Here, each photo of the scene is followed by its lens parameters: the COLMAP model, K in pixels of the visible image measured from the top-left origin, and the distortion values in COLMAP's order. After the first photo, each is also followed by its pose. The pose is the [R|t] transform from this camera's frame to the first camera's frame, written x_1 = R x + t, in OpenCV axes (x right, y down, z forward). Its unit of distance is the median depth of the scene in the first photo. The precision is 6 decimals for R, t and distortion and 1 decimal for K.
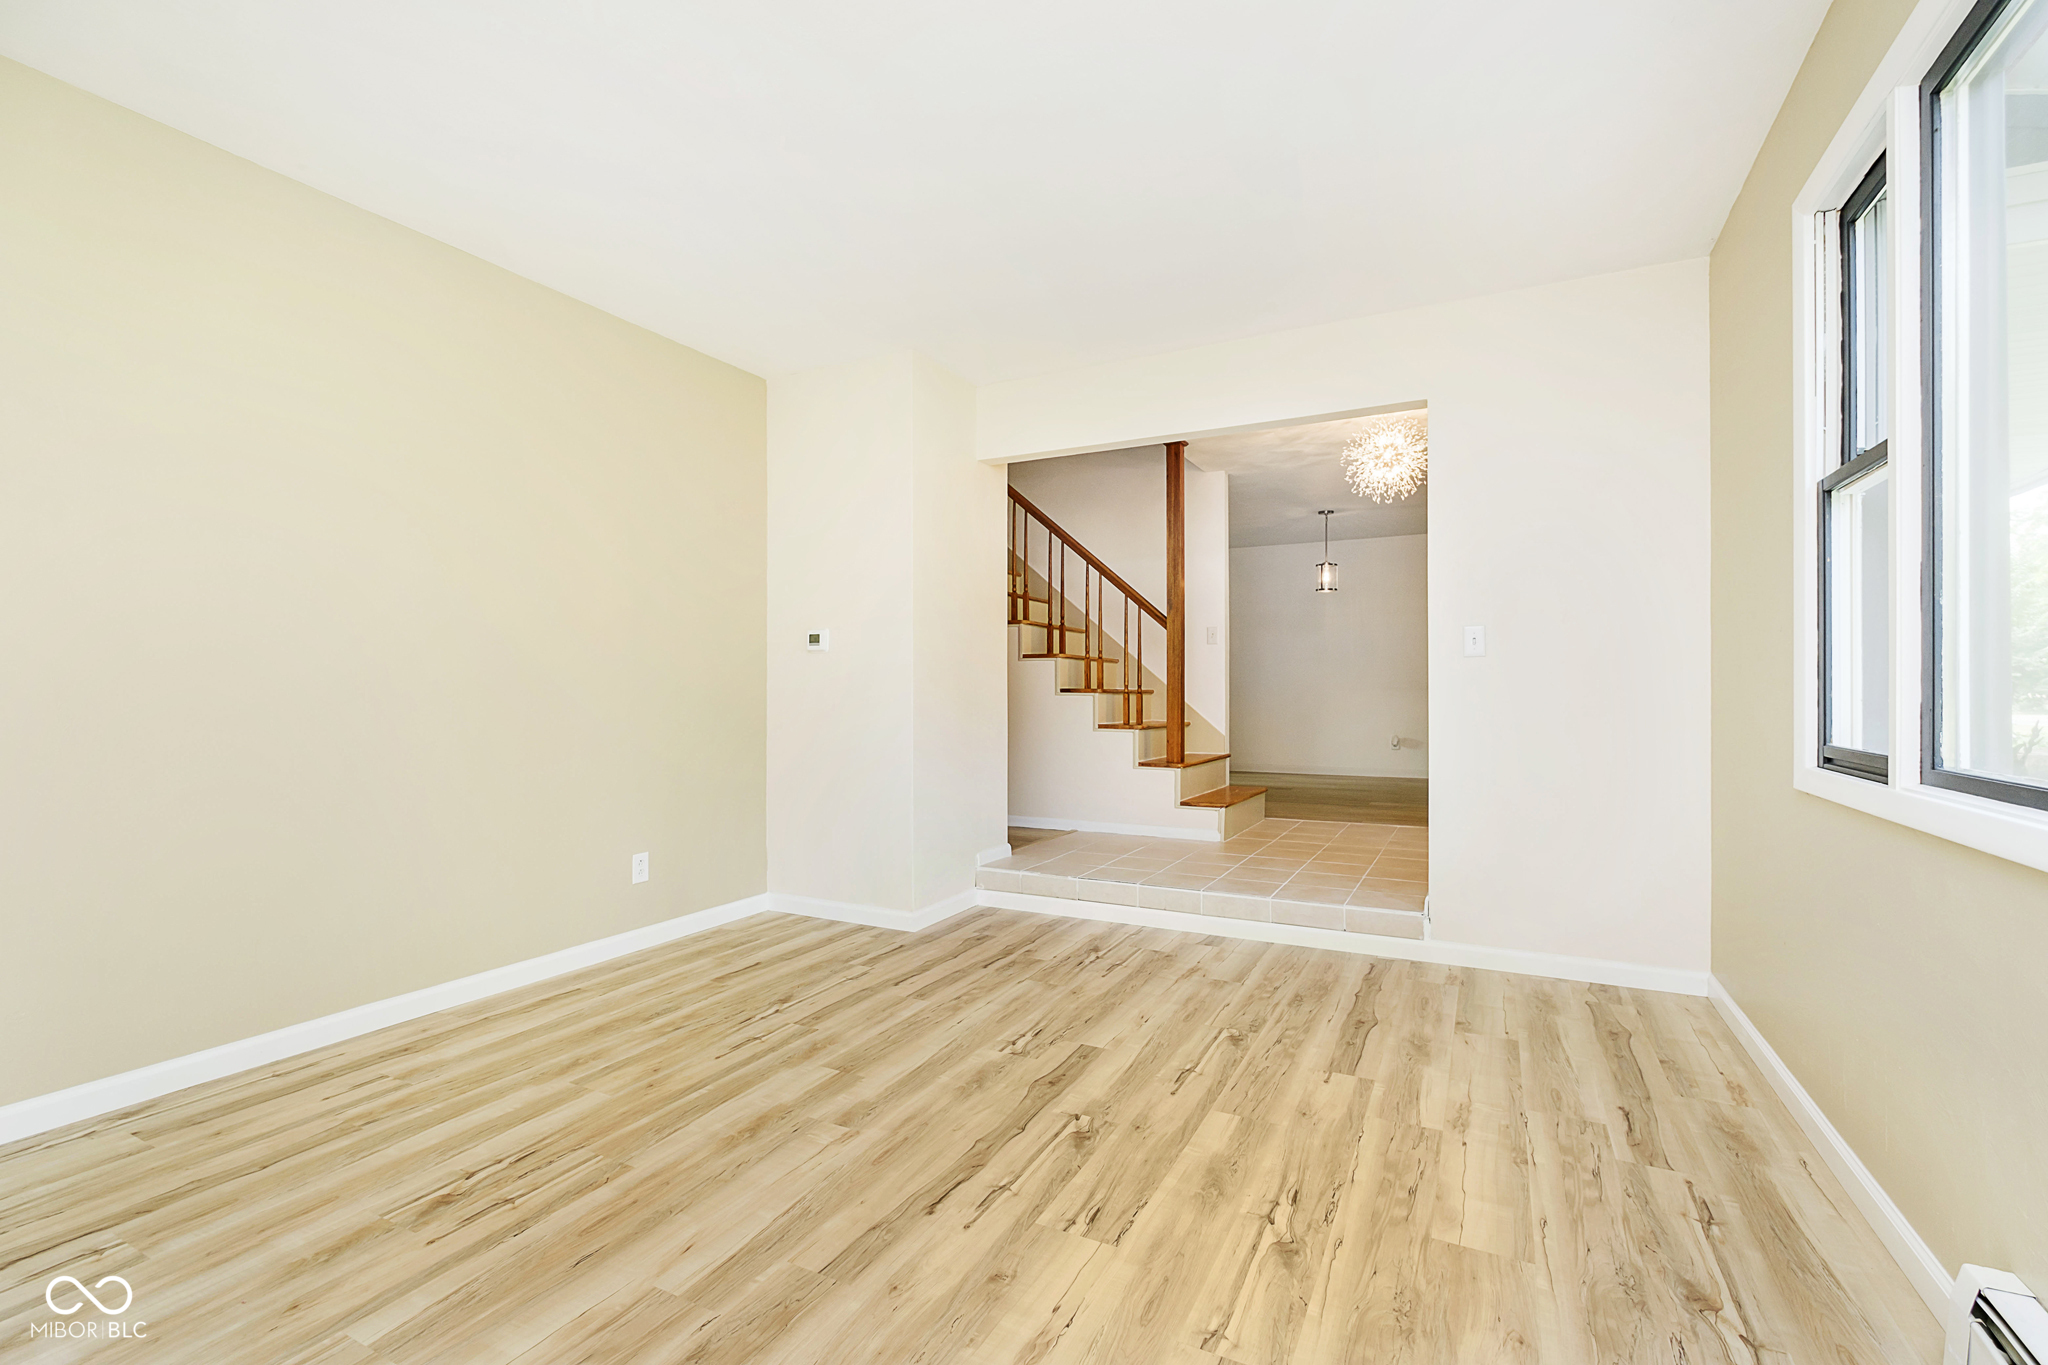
lens RADIAL K [[945.2, 0, 1022.5], [0, 945.2, 685.0], [0, 0, 1]] dist [-0.000712, -0.000211]
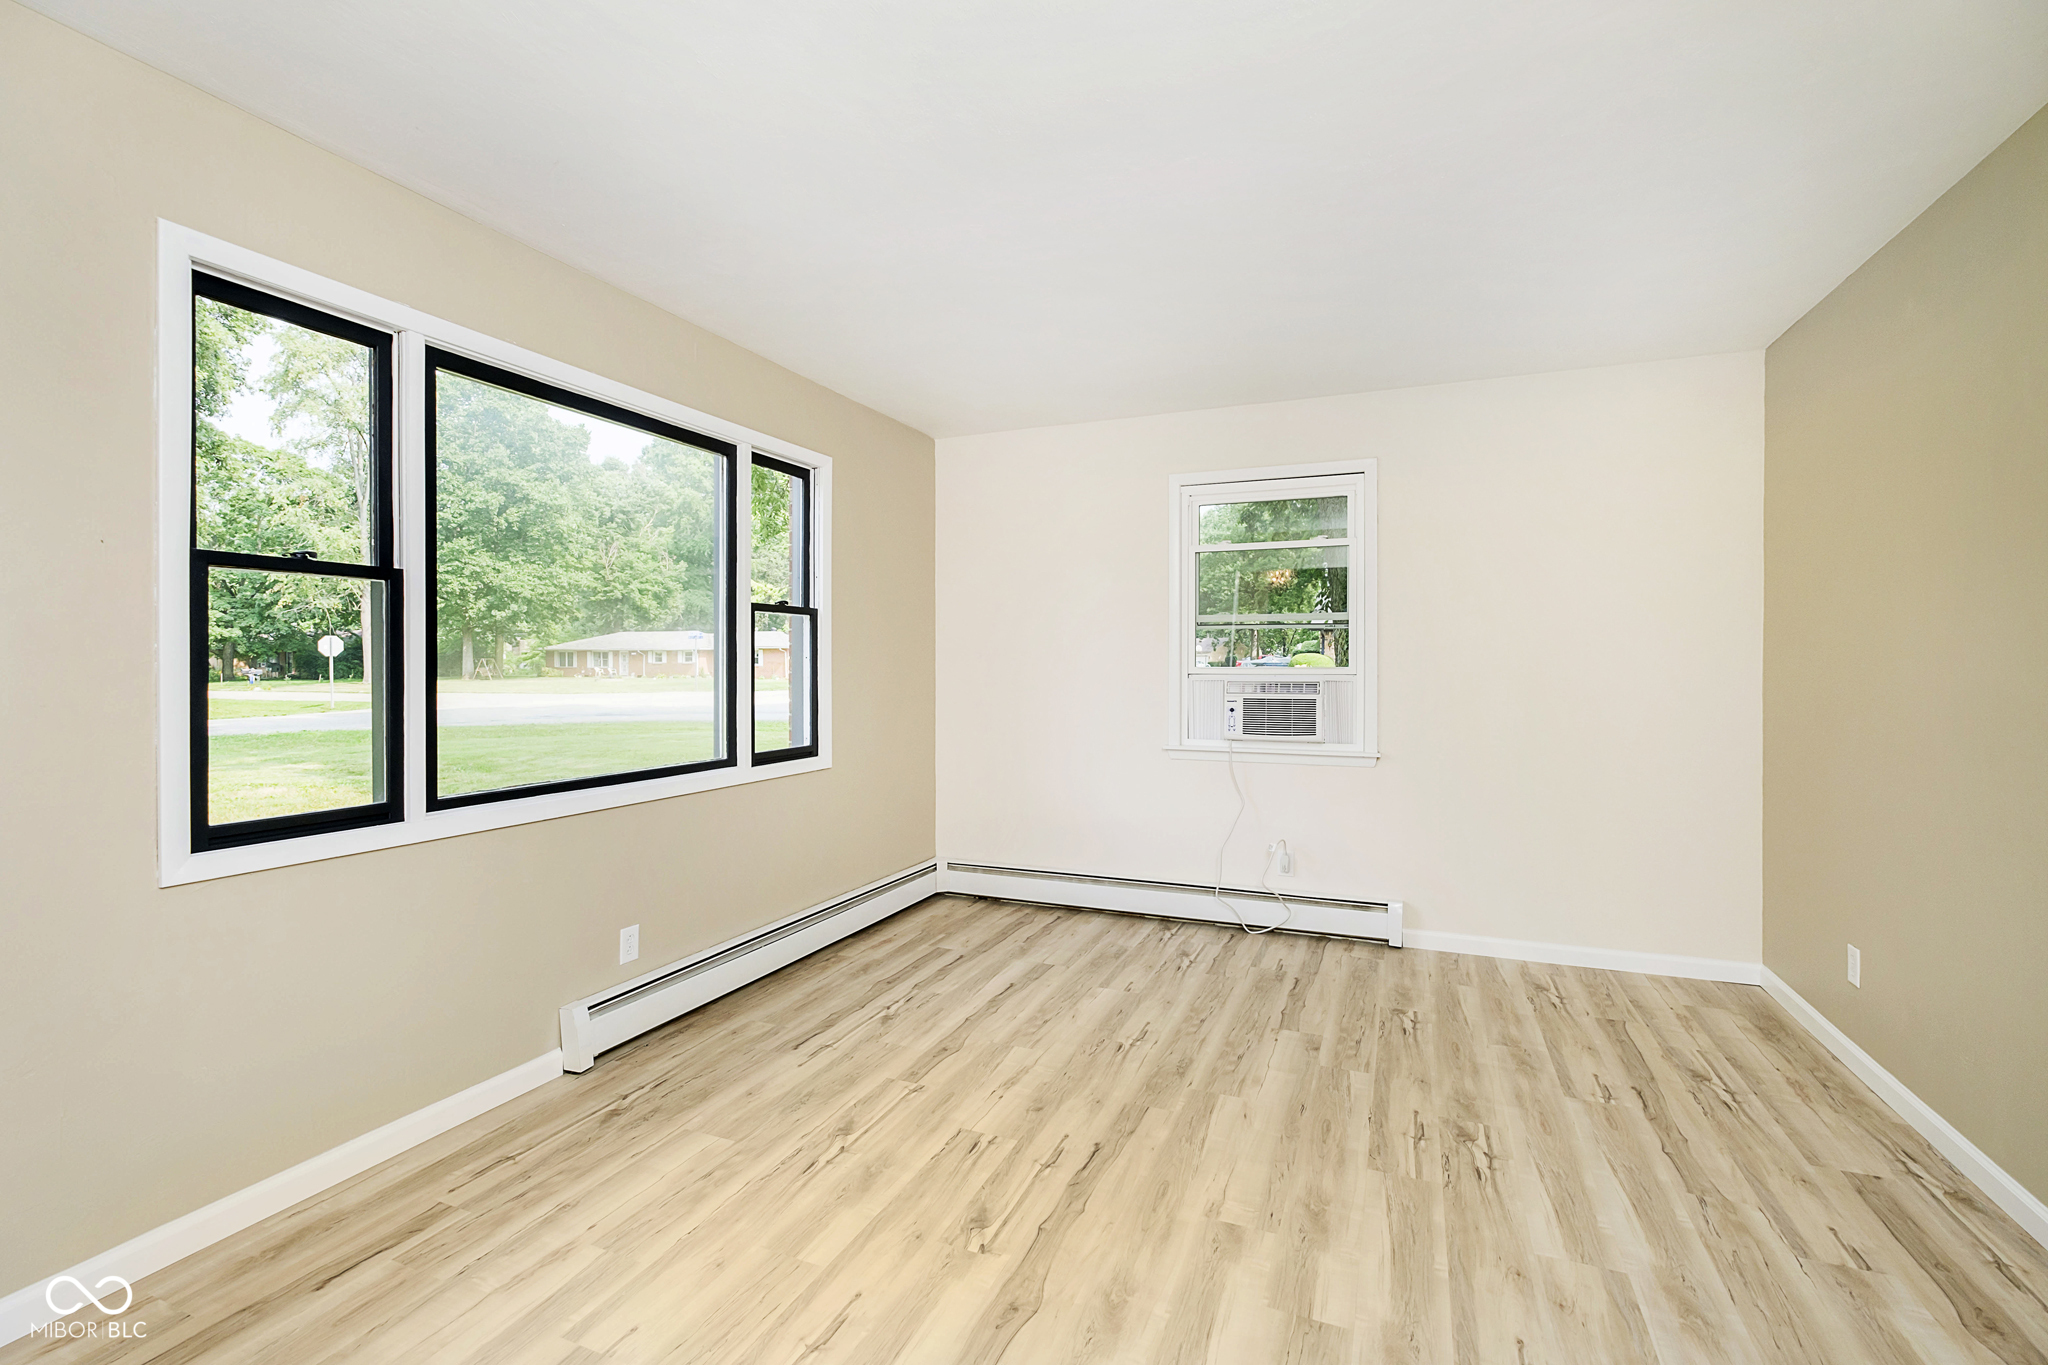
lens RADIAL K [[945.2, 0, 1025.4], [0, 945.2, 676.2], [0, 0, 1]] dist [-0.000712, -0.000211]
pose [[-0.997018, 0.001899, -0.077144, 0.094577], [0.001297, 0.999968, 0.007853, -0.100512], [0.077157, 0.007730, -0.996989, 2.093308]]
